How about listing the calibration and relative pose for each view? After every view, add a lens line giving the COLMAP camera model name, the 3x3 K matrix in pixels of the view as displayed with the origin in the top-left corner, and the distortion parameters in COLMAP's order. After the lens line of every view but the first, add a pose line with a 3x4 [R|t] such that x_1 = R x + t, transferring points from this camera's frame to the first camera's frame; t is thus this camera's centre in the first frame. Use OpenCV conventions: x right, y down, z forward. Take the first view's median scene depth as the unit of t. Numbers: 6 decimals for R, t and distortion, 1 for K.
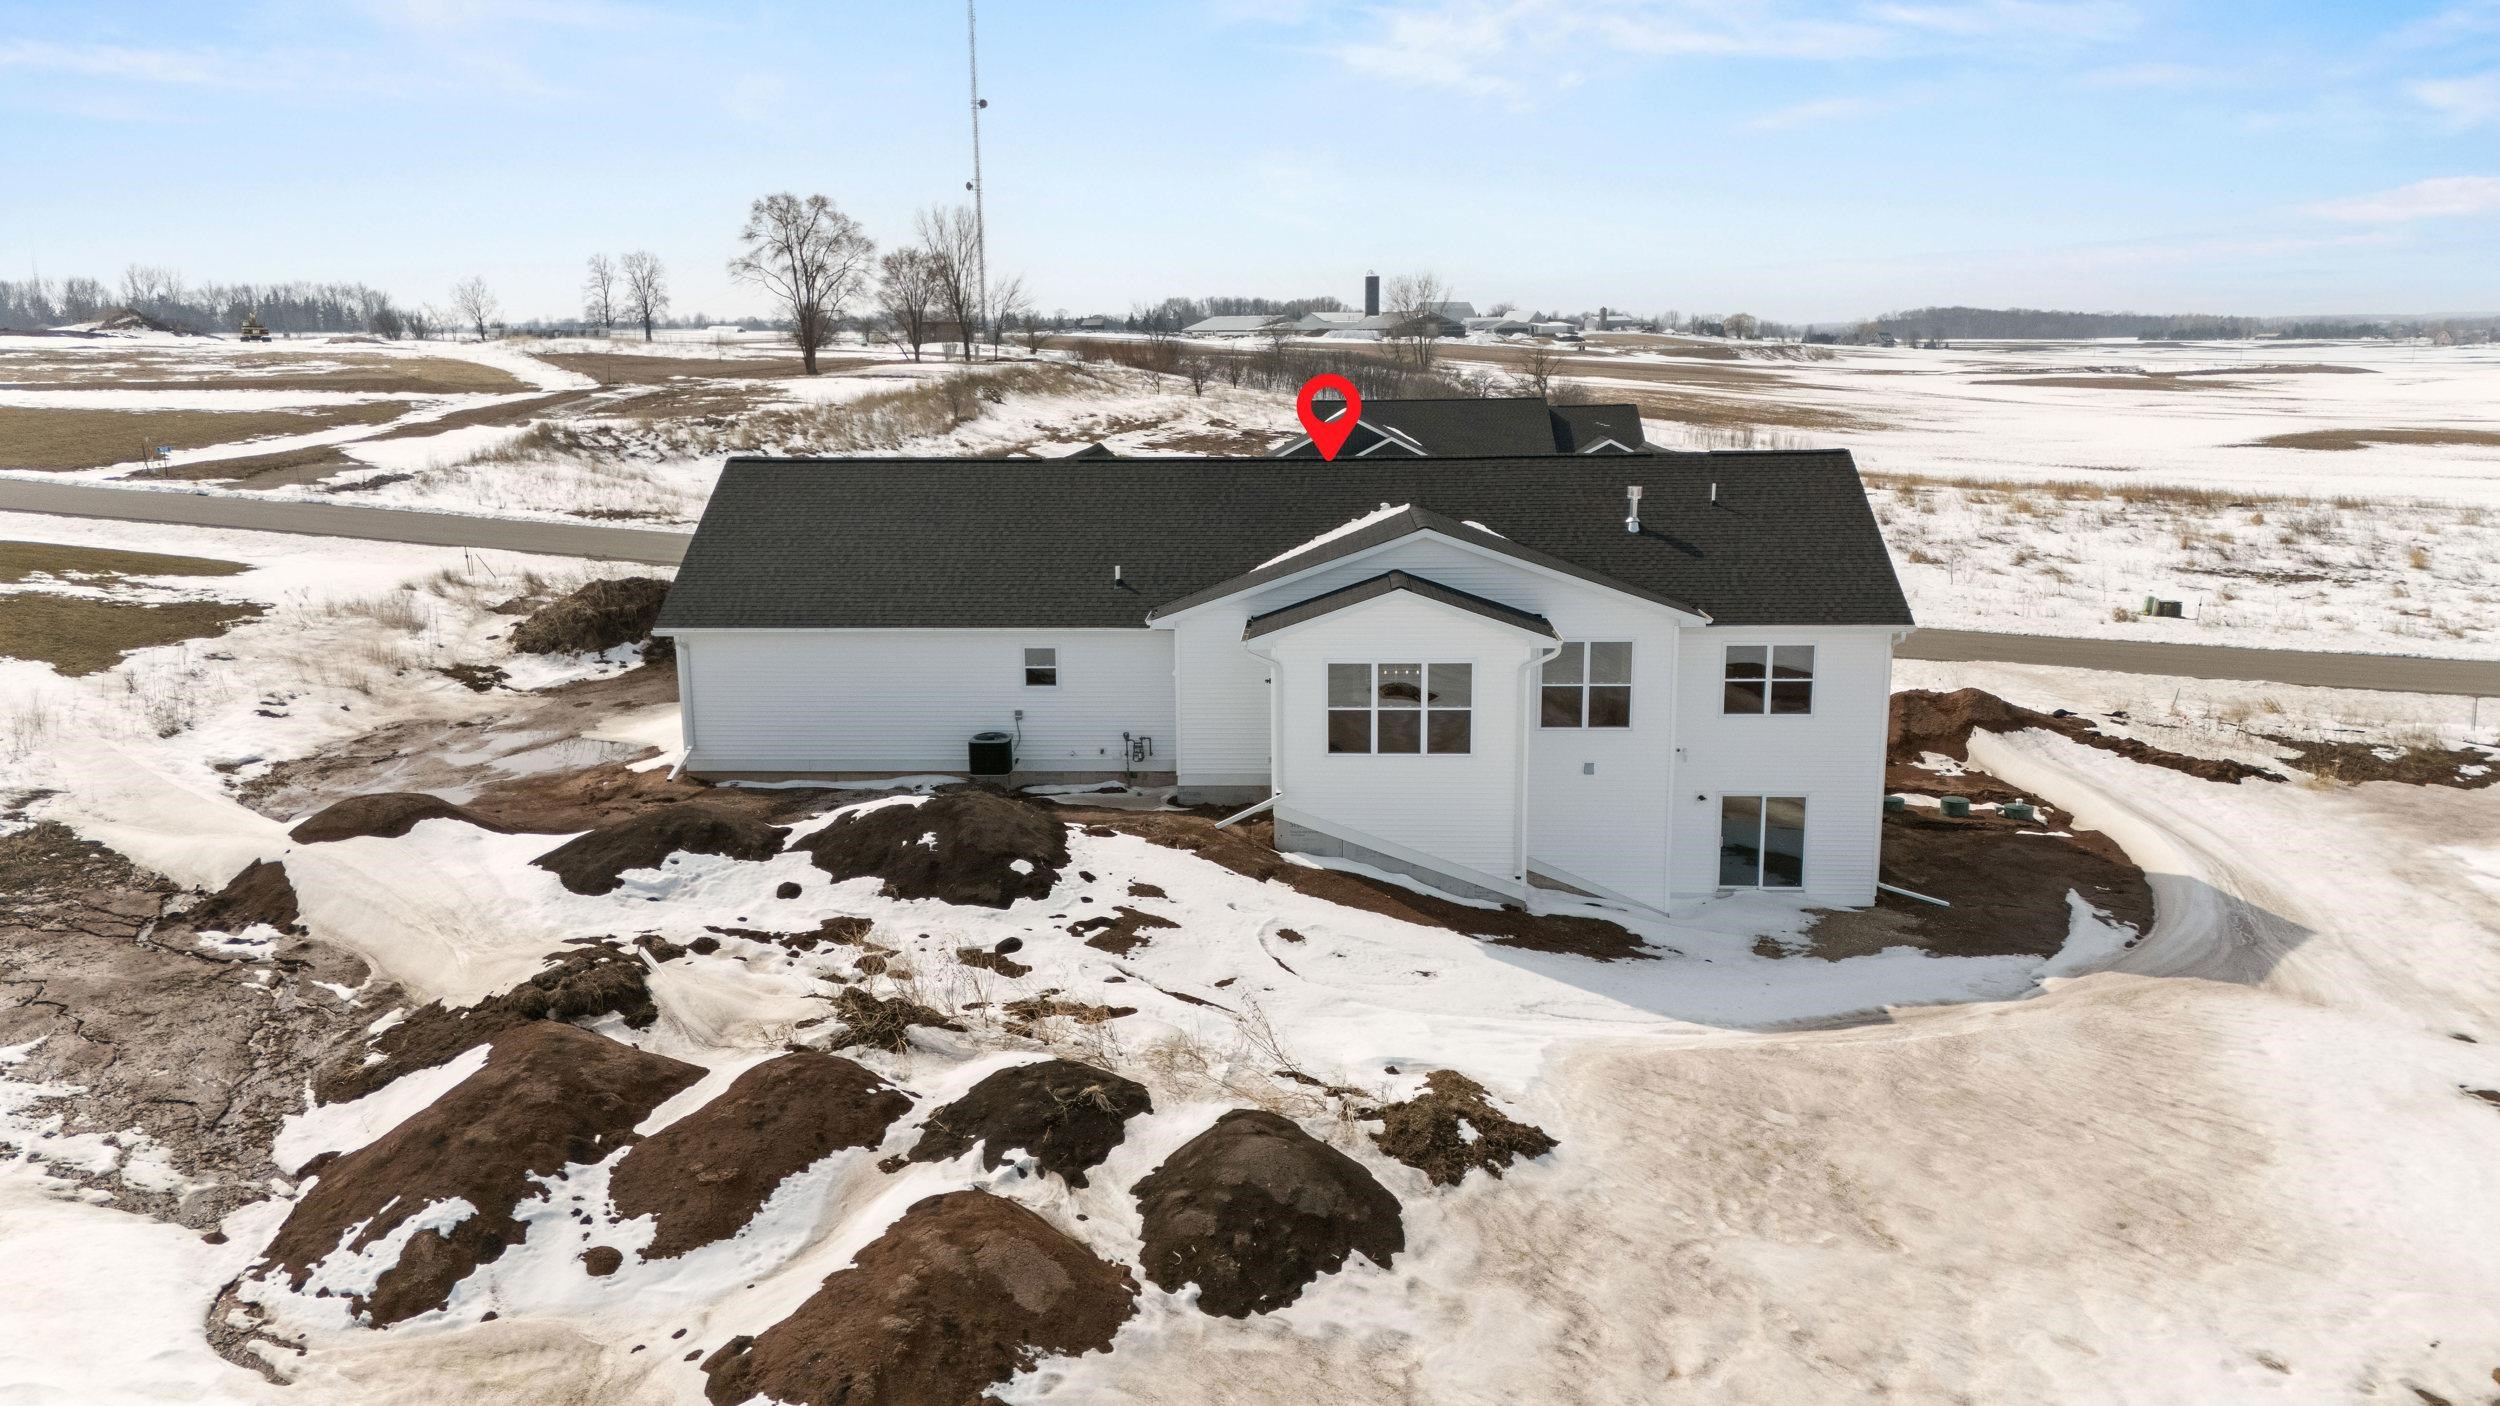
lens RADIAL K [[1822.2, 0, 1244.2], [0, 1822.2, 692.5], [0, 0, 1]] dist [0.069729, -0.050328]
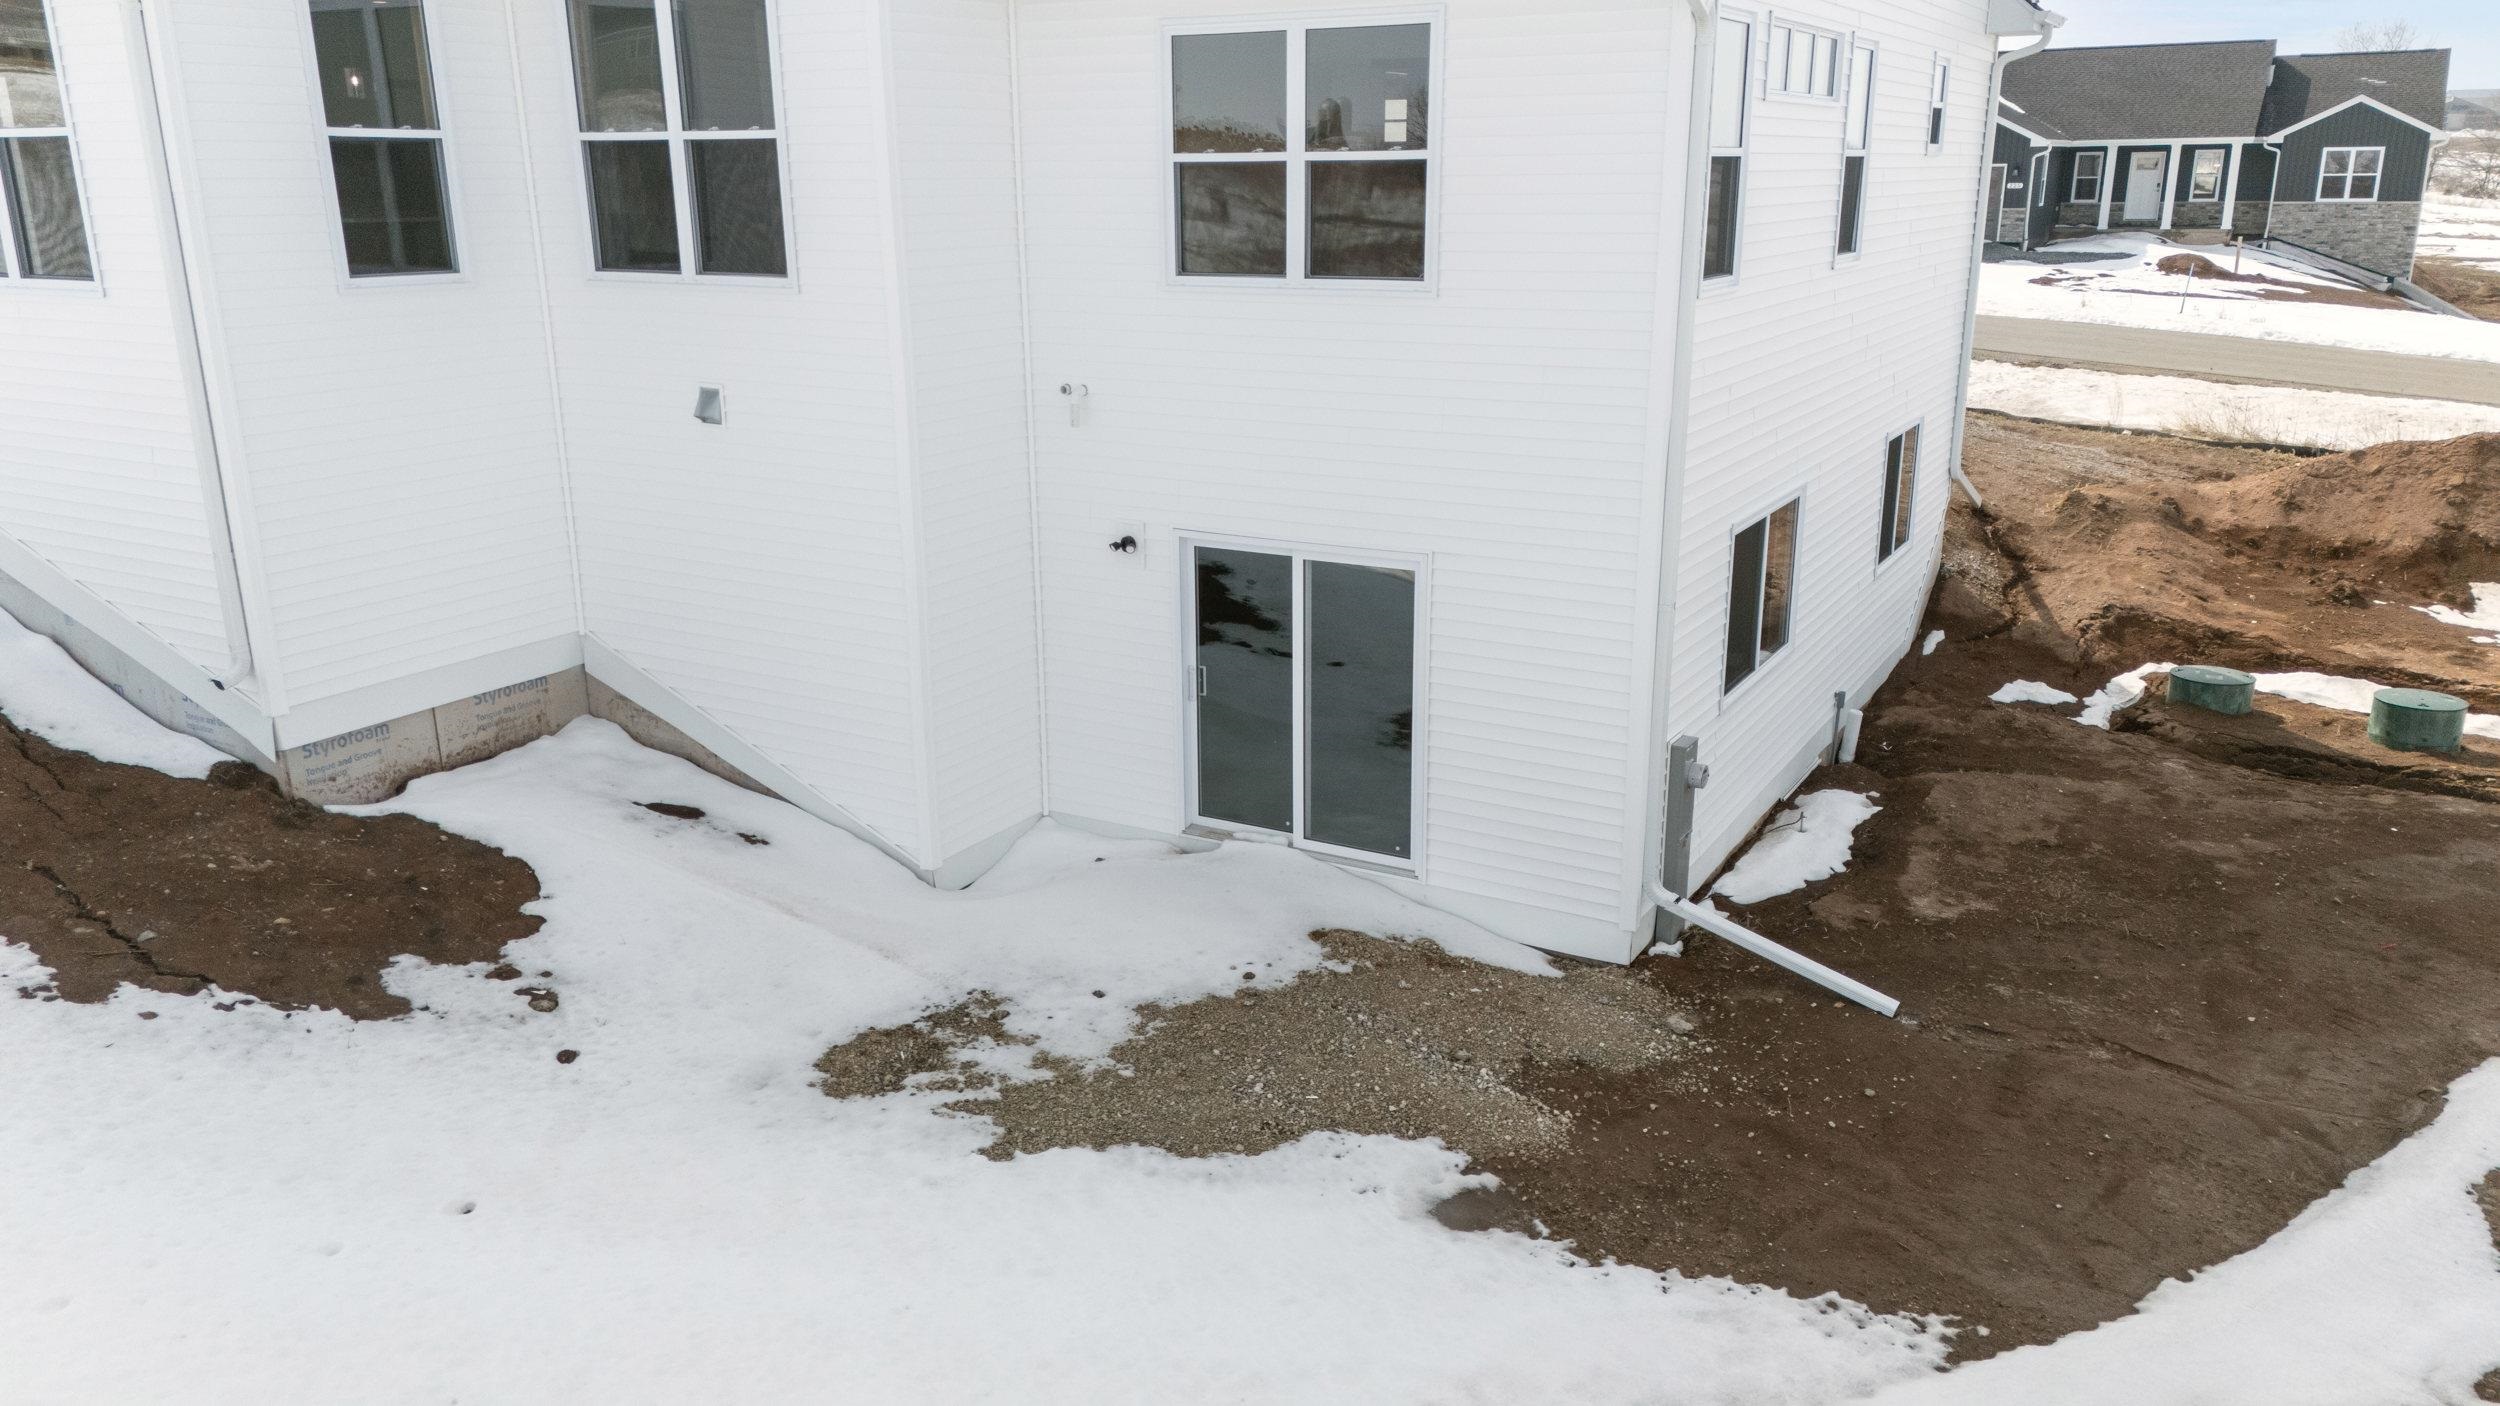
lens RADIAL K [[1822.2, 0, 1263.0], [0, 1822.2, 689.0], [0, 0, 1]] dist [0.069729, -0.050328]
pose [[0.892443, 0.126287, -0.433125, 0.456650], [-0.088254, 0.990344, 0.106911, 0.050965], [0.442444, -0.057187, 0.894971, 0.791619]]
